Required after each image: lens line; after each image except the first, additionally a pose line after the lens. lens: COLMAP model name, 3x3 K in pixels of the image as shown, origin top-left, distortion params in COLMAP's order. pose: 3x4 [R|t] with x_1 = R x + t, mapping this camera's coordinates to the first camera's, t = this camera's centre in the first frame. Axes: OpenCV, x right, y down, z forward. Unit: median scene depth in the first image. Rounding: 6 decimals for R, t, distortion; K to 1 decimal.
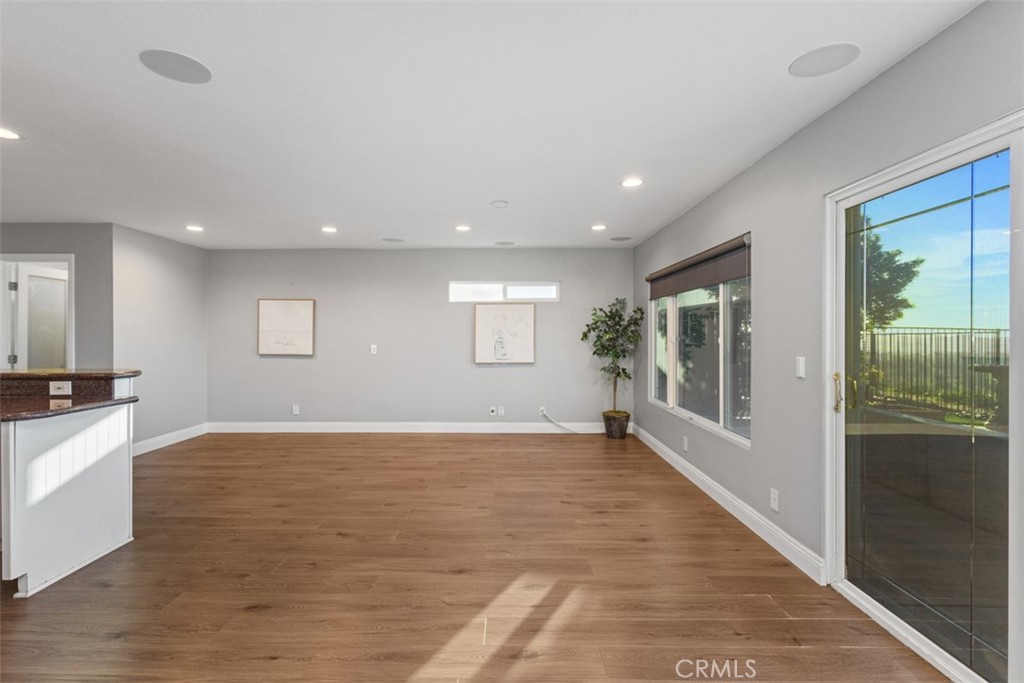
lens RADIAL K [[473.9, 0, 503.7], [0, 473.9, 339.8], [0, 0, 1]] dist [0.002584, -0.000862]
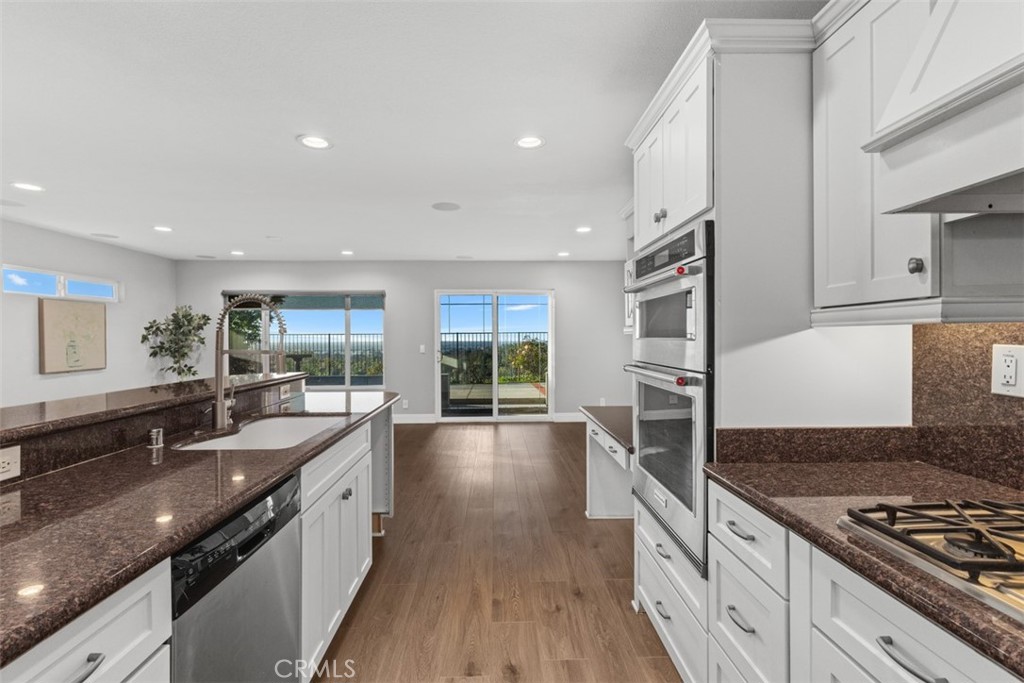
lens RADIAL K [[473.9, 0, 509.3], [0, 473.9, 341.5], [0, 0, 1]] dist [0.002584, -0.000862]
pose [[-0.038146, -0.009618, 0.999226, -1.570583], [0.010689, 0.999893, 0.010032, -0.006307], [-0.999215, 0.011064, -0.038039, 0.452048]]
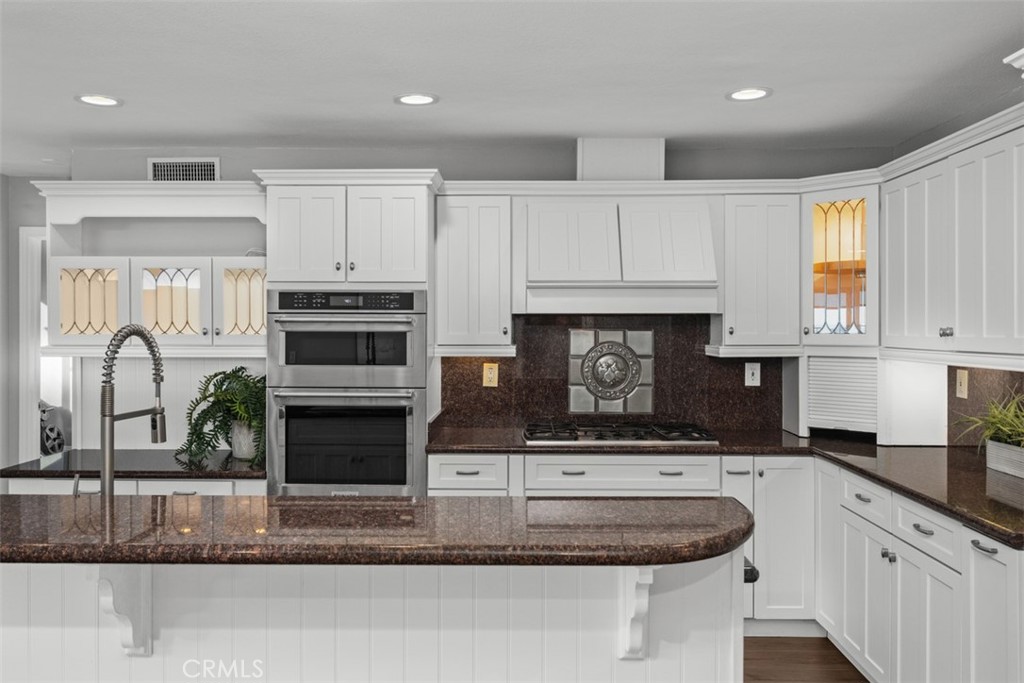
lens RADIAL K [[815.4, 0, 514.7], [0, 815.4, 336.3], [0, 0, 1]] dist [-0.007791, -0.001149]
pose [[-0.999985, -0.005305, -0.001174, -1.289198], [-0.005329, 0.999745, 0.021928, -0.067760], [0.001057, 0.021934, -0.999759, 1.361755]]
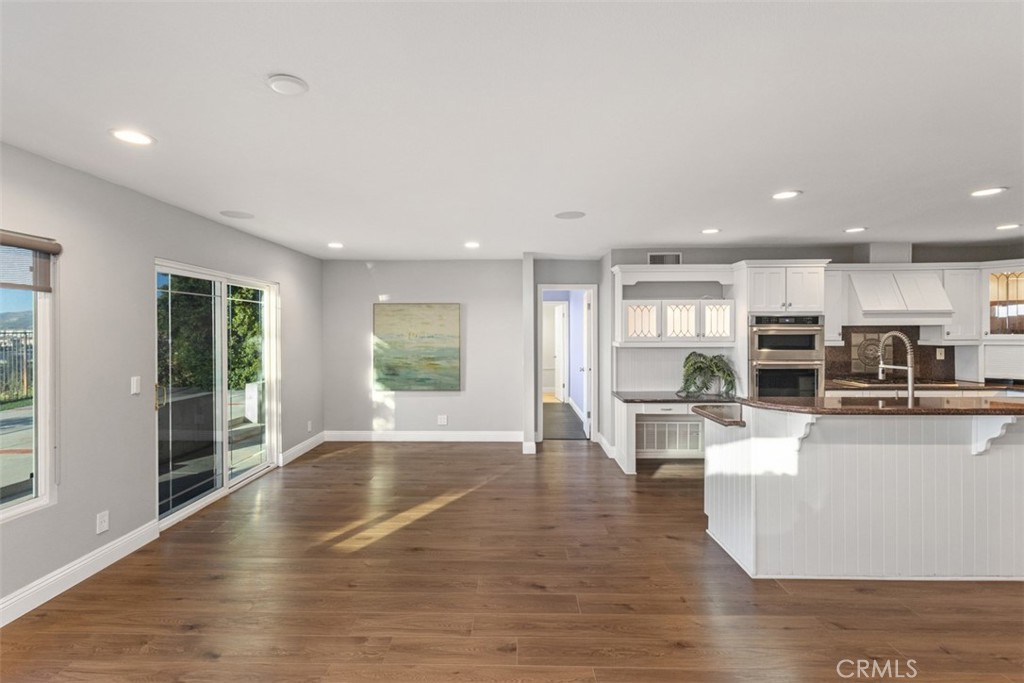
lens RADIAL K [[473.9, 0, 507.5], [0, 473.9, 333.1], [0, 0, 1]] dist [0.002584, -0.000862]
pose [[-0.999993, 0.000410, 0.003589, -0.250600], [0.000446, 0.999951, 0.009926, -0.066722], [-0.003584, 0.009927, -0.999944, 1.658317]]
